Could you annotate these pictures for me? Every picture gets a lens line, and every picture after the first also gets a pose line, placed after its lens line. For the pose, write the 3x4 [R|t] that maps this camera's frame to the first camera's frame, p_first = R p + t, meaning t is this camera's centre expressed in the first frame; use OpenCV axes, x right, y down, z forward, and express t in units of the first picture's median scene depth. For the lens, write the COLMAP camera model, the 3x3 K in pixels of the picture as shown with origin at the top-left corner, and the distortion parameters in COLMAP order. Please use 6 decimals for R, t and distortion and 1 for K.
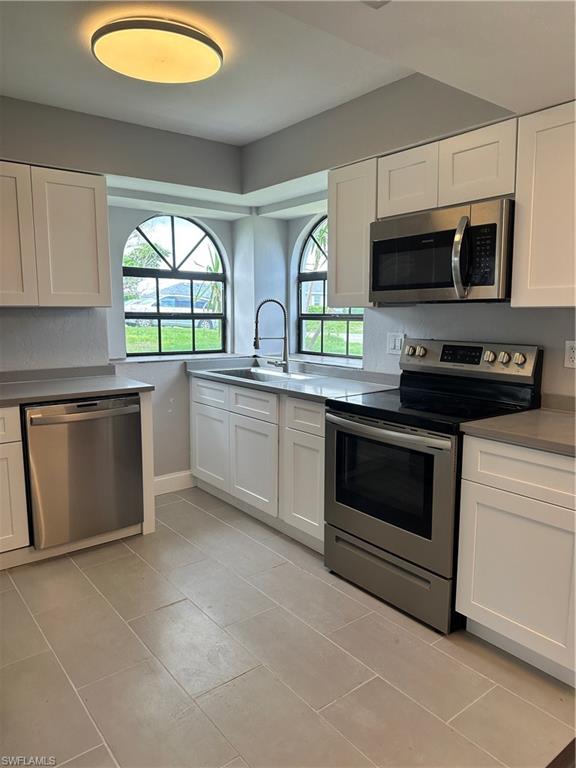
lens RADIAL K [[538.7, 0, 288.0], [0, 538.7, 384.0], [0, 0, 1]] dist [0.092138, -0.134334]
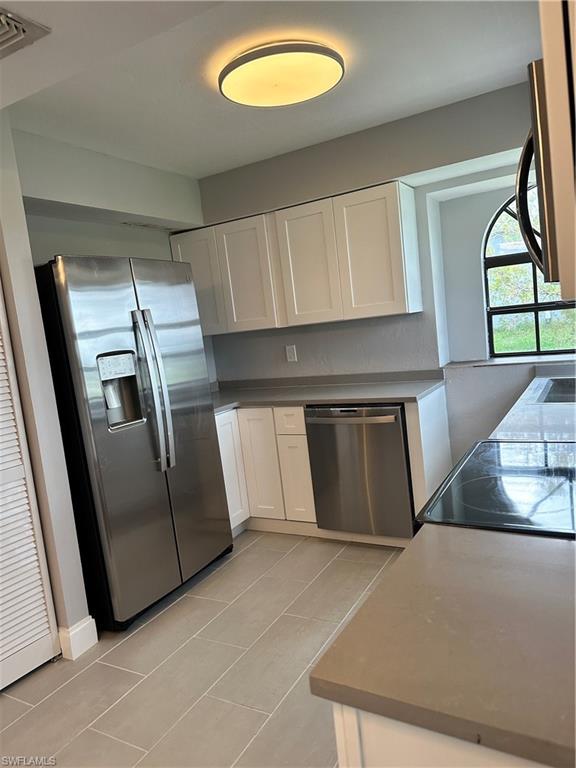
lens RADIAL K [[538.7, 0, 288.0], [0, 538.7, 384.0], [0, 0, 1]] dist [0.092138, -0.134334]
pose [[0.350964, 0.046709, -0.935223, 0.541263], [-0.011715, 0.998896, 0.045493, -0.056365], [0.936316, -0.005010, 0.351124, 0.475189]]
